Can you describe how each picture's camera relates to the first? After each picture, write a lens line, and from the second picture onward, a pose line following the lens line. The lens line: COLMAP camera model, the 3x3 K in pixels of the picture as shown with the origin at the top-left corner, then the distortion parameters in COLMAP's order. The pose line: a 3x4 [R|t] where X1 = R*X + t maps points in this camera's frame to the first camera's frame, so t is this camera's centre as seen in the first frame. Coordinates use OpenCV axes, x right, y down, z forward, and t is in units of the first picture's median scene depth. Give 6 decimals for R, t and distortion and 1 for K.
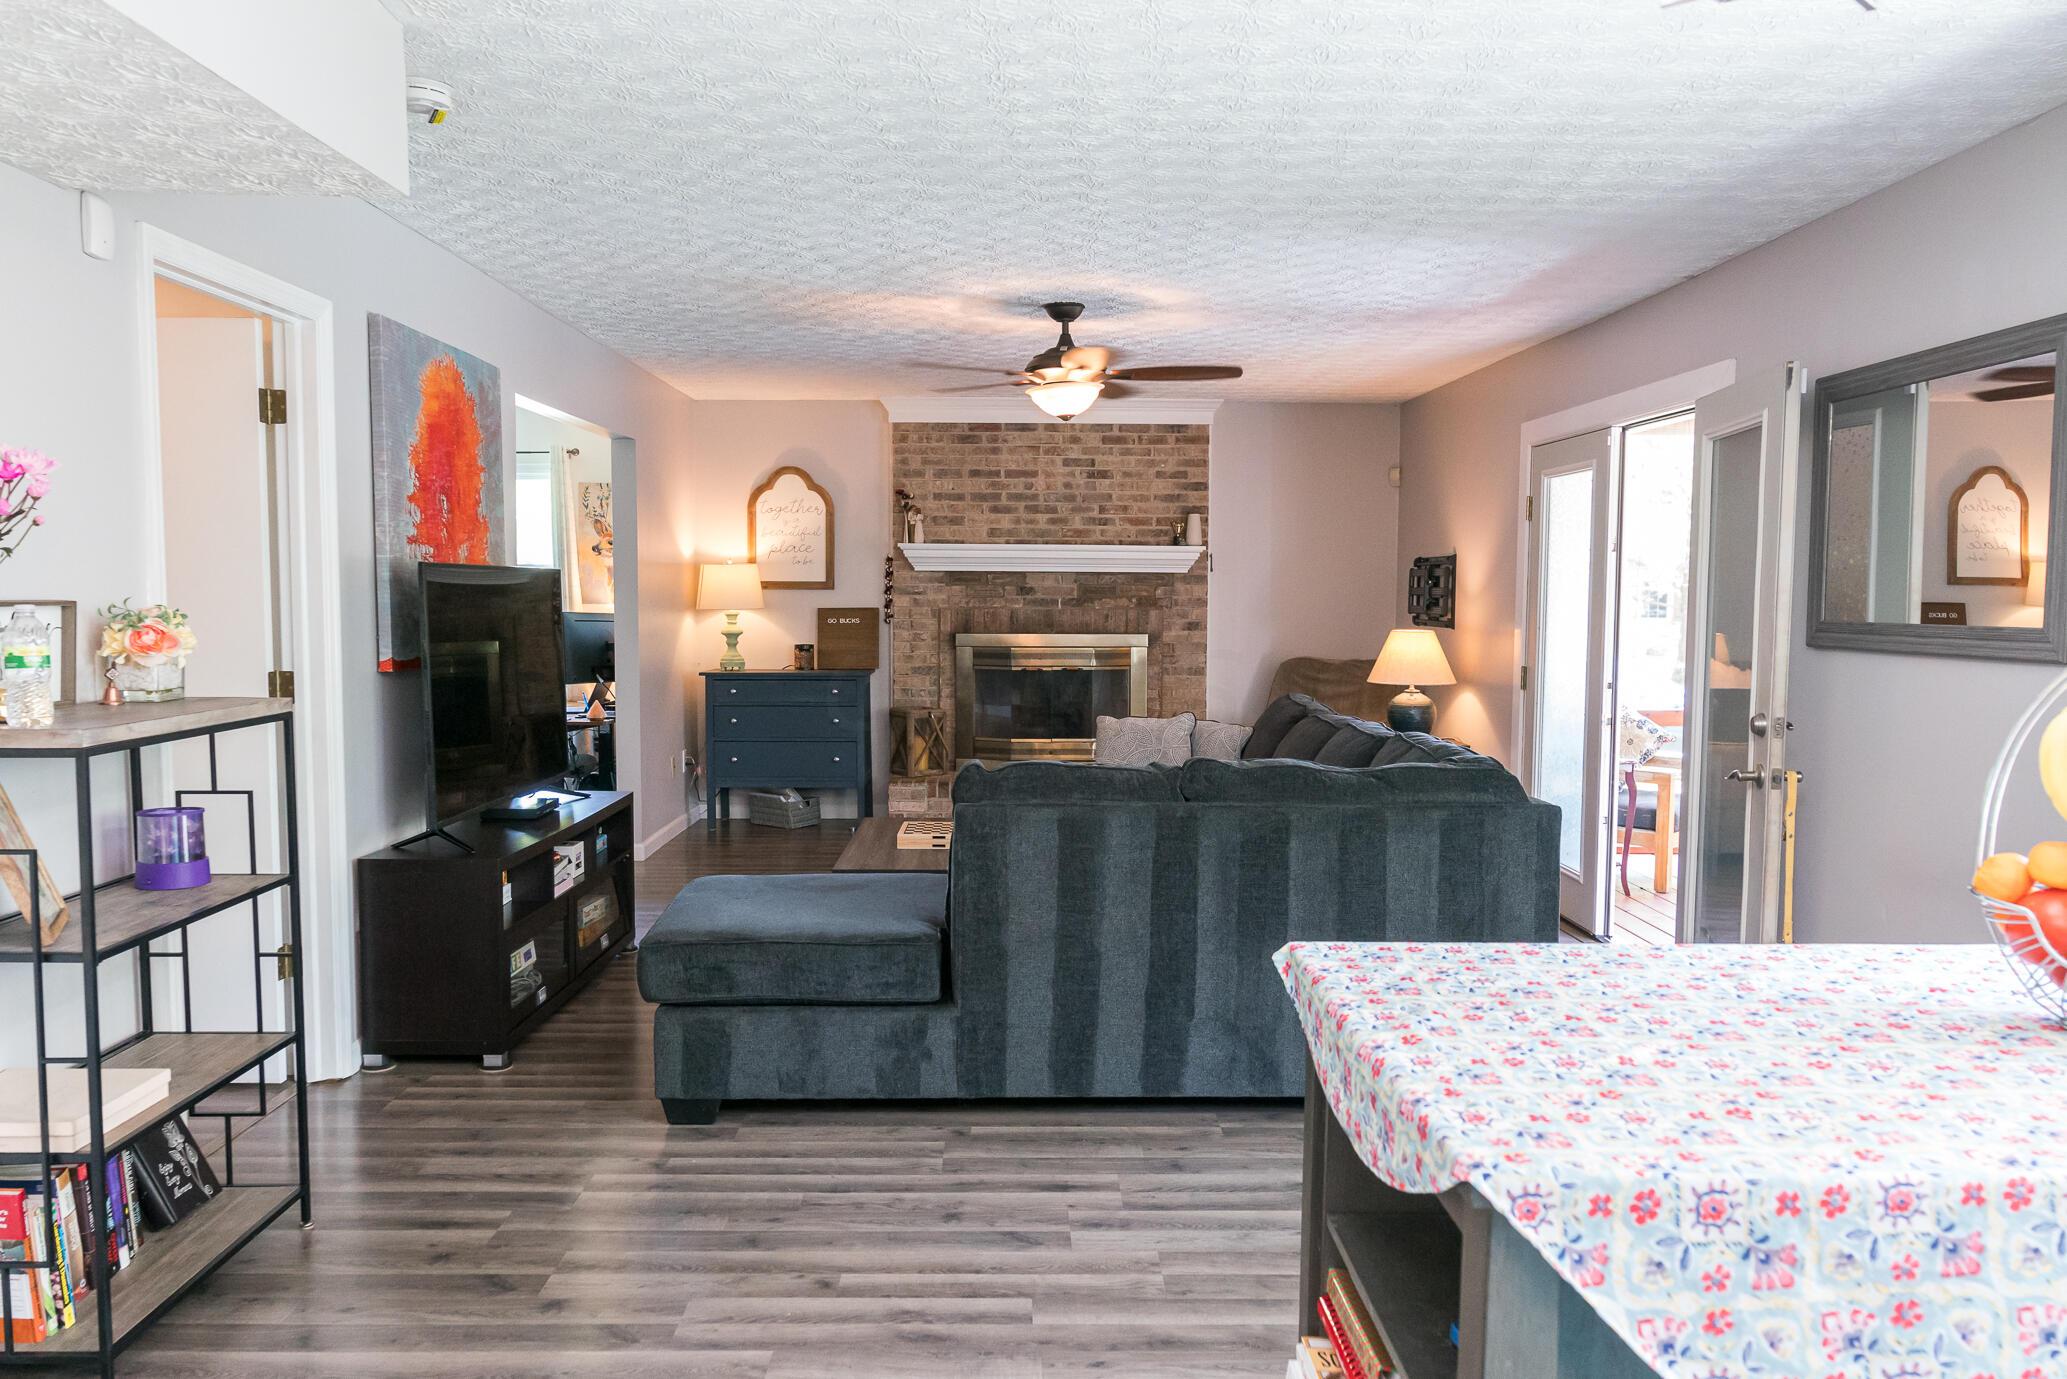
lens RADIAL K [[1522.0, 0, 1037.1], [0, 1522.0, 719.9], [0, 0, 1]] dist [-0.002990, 0.001483]
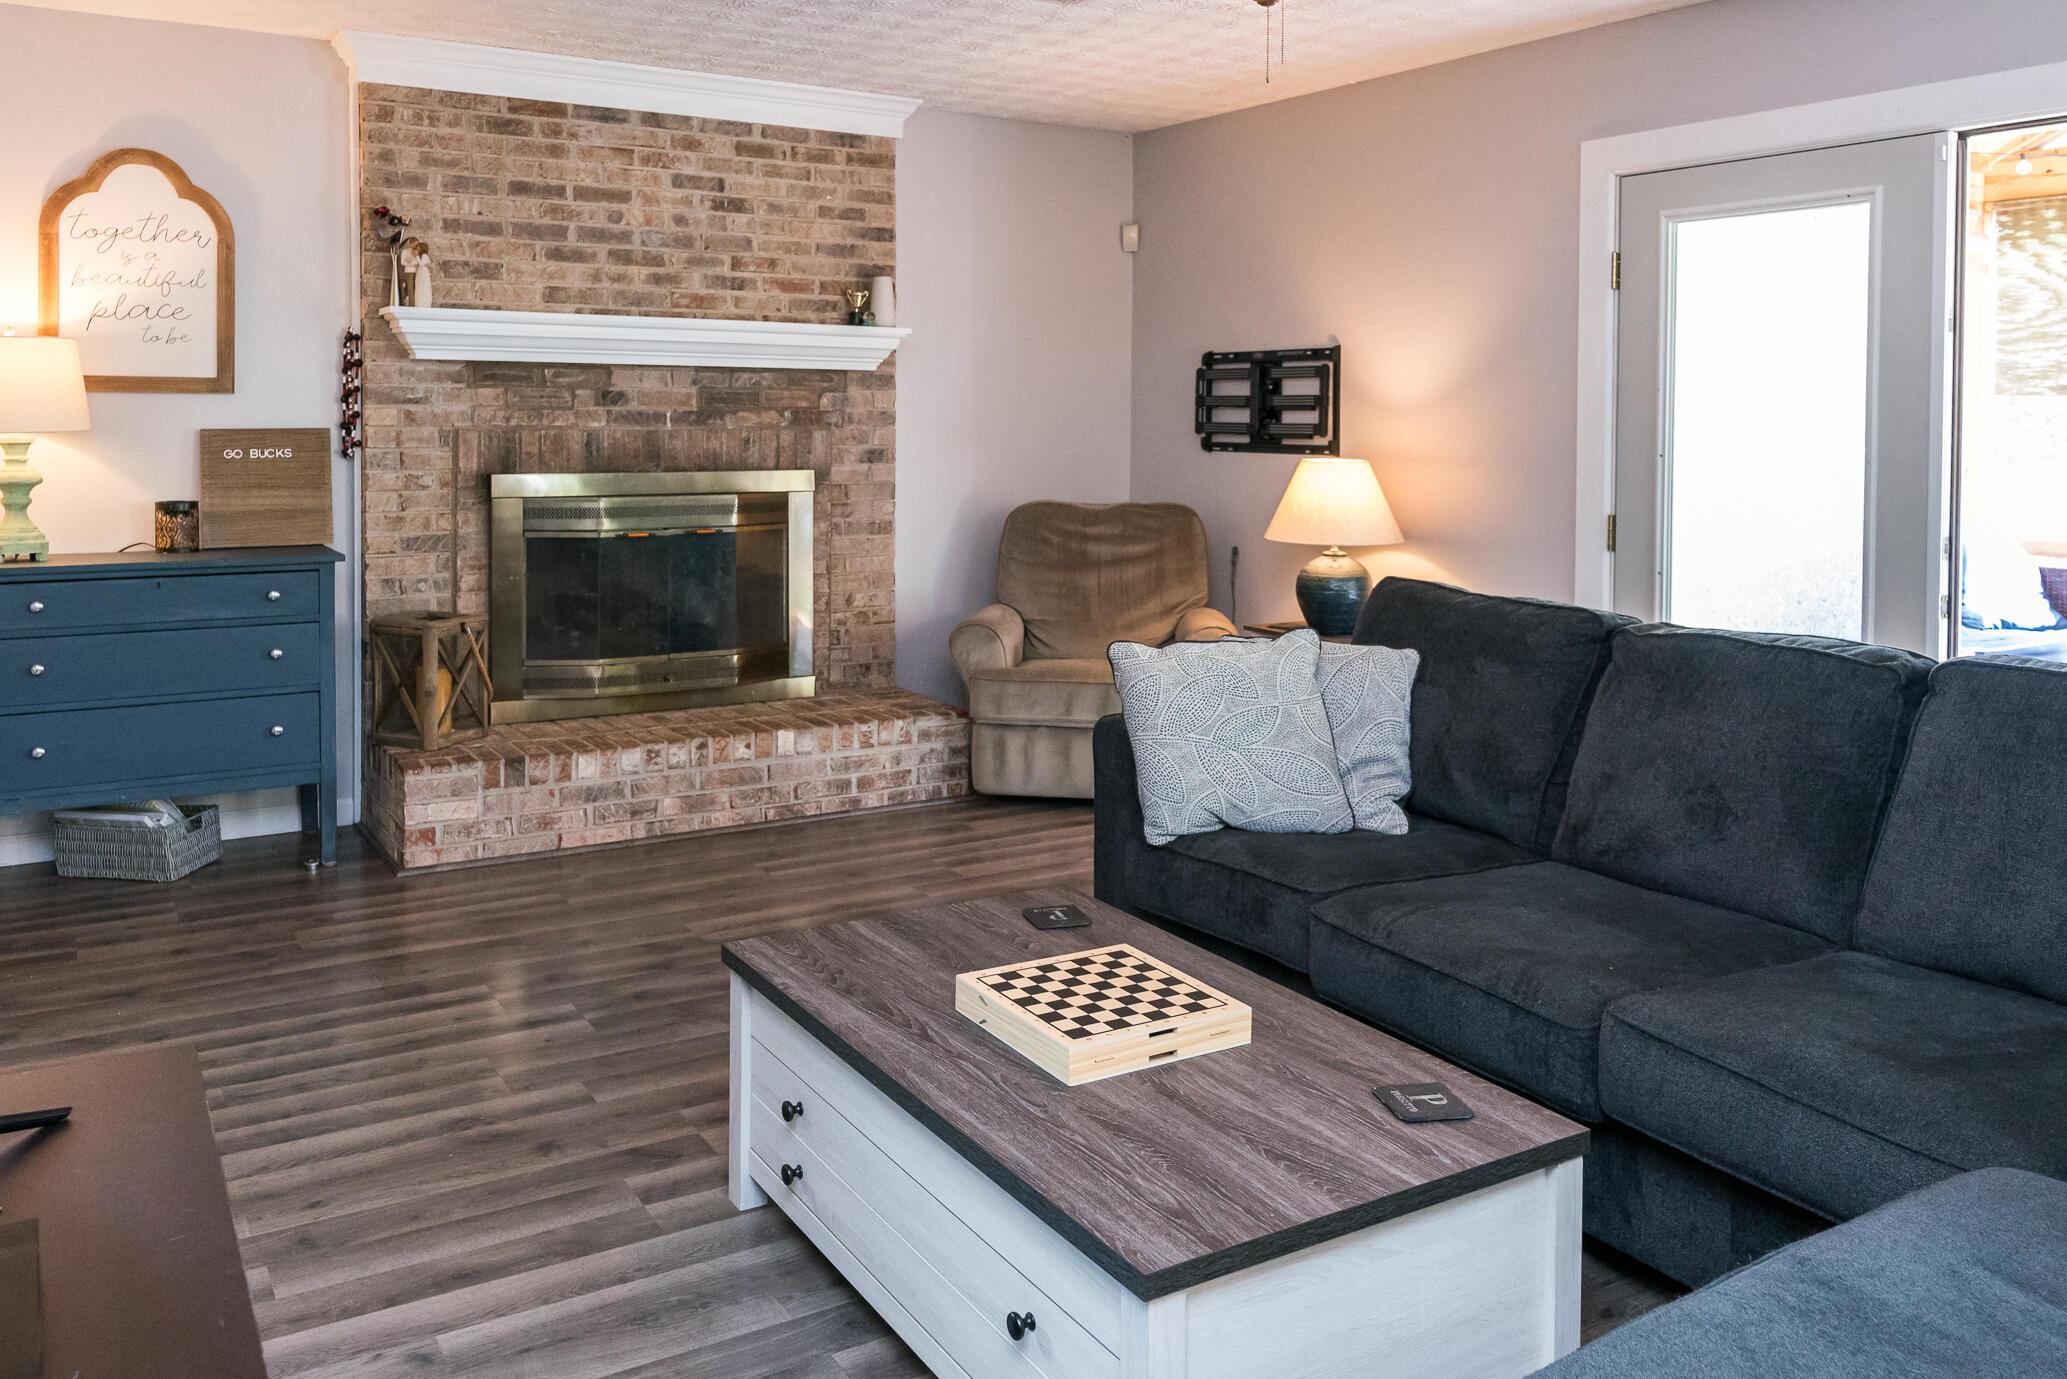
lens RADIAL K [[1585.7, 0, 1004.6], [0, 1585.7, 453.8], [0, 0, 1]] dist [0.001548, -0.001740]
pose [[0.865896, -0.011597, 0.500090, -0.179136], [0.040147, 0.998117, -0.046368, -0.030269], [-0.498611, 0.060227, 0.864731, 0.412176]]
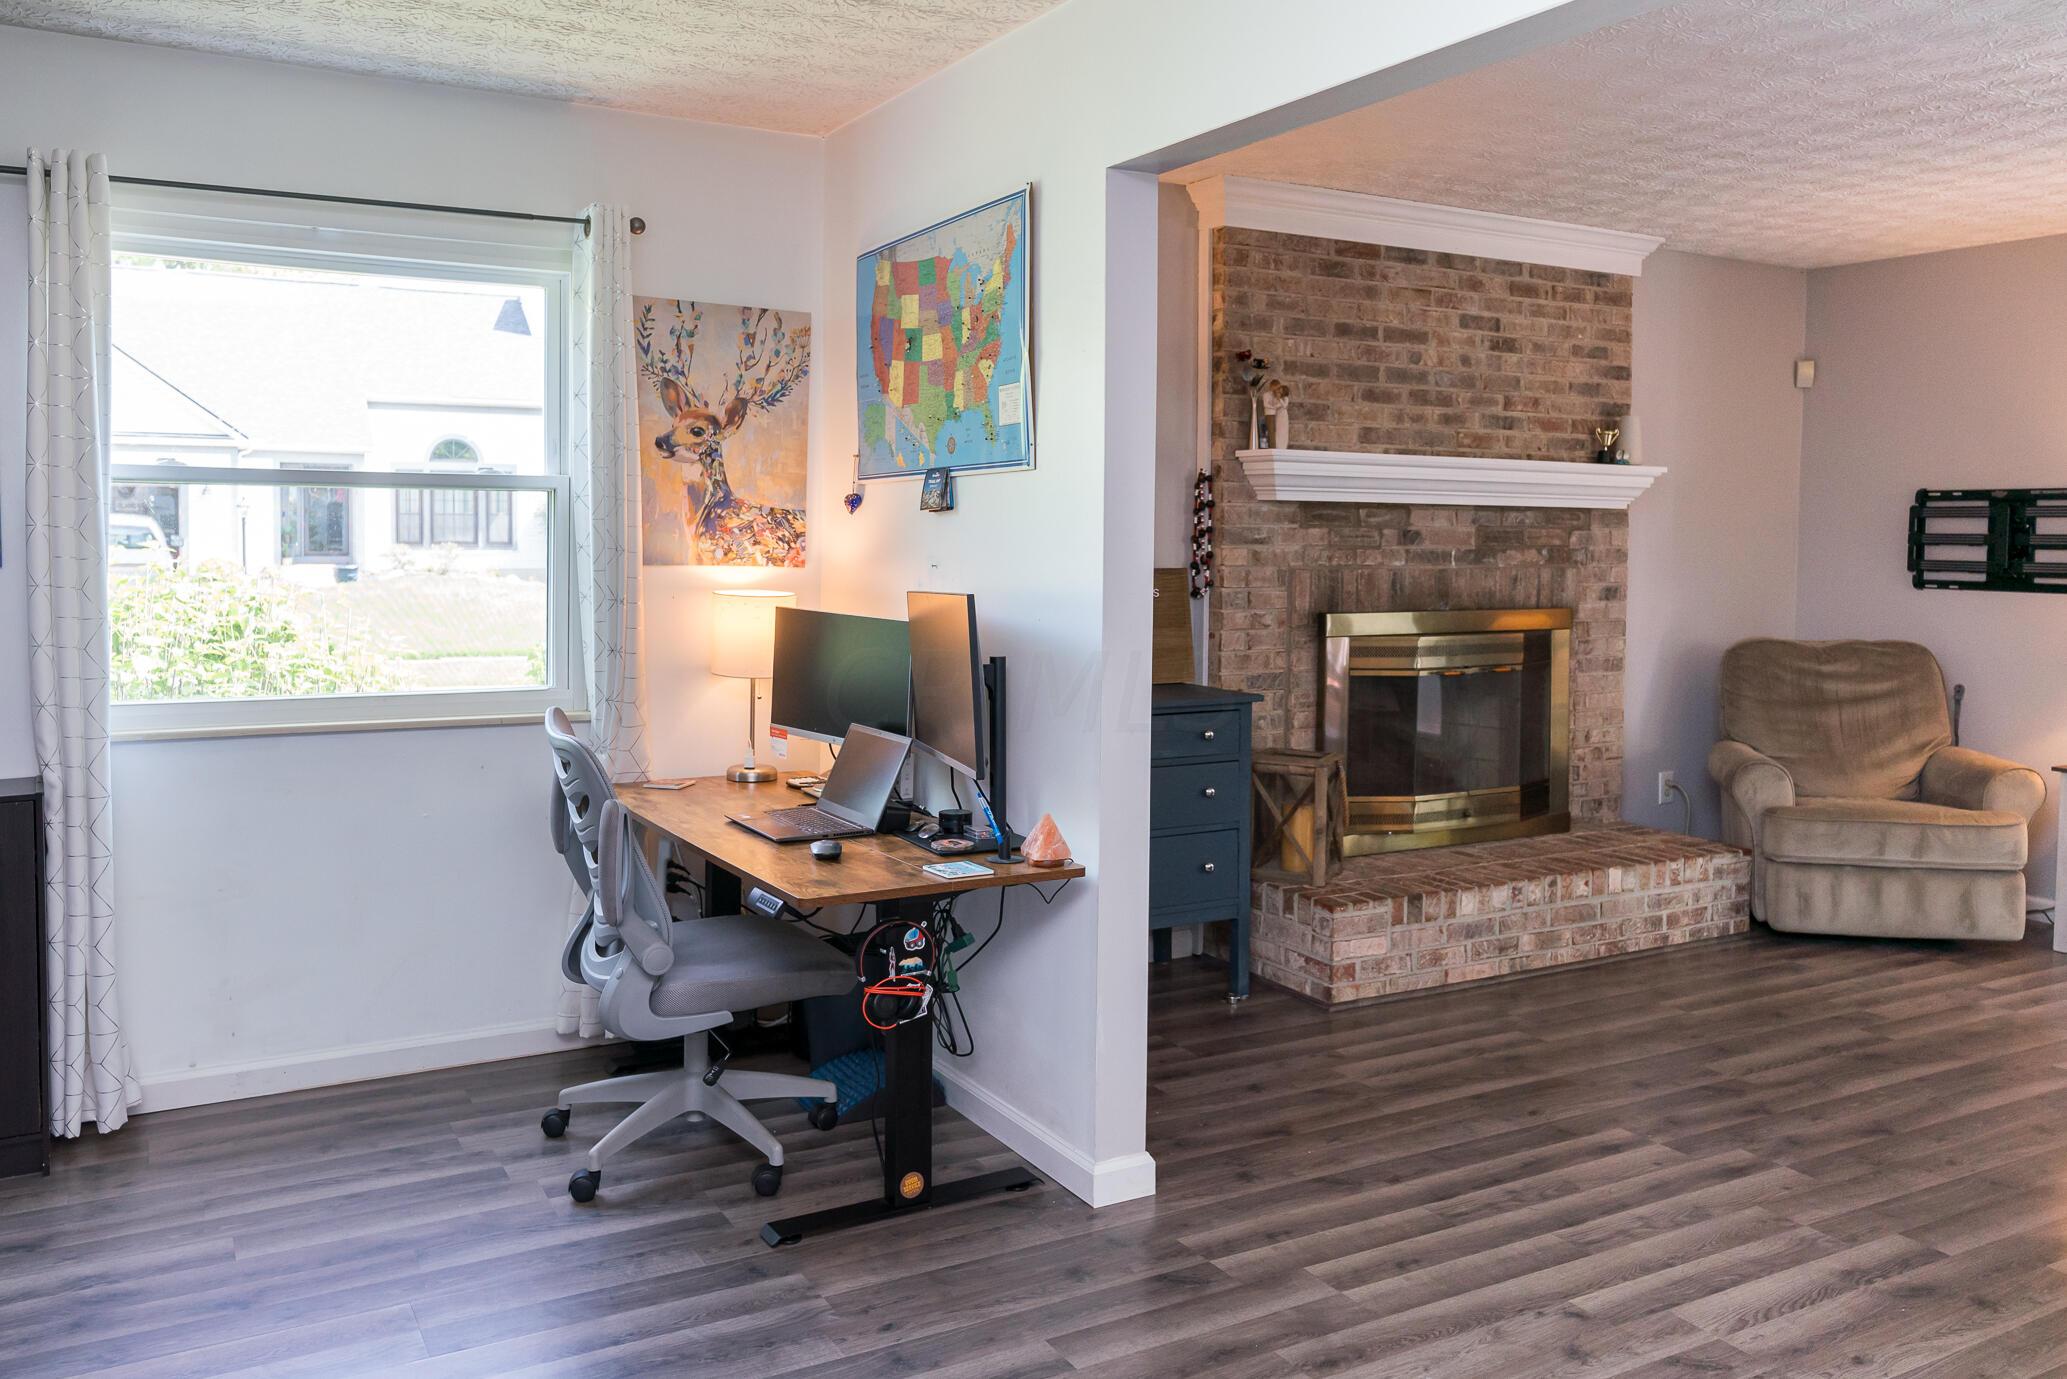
lens RADIAL K [[1550.9, 0, 1025.3], [0, 1550.9, 598.4], [0, 0, 1]] dist [-0.000039, -0.001922]
pose [[0.884444, -0.017629, 0.466314, -0.415198], [0.035771, 0.998907, -0.030082, -0.049233], [-0.465274, 0.043286, 0.884108, 0.549161]]
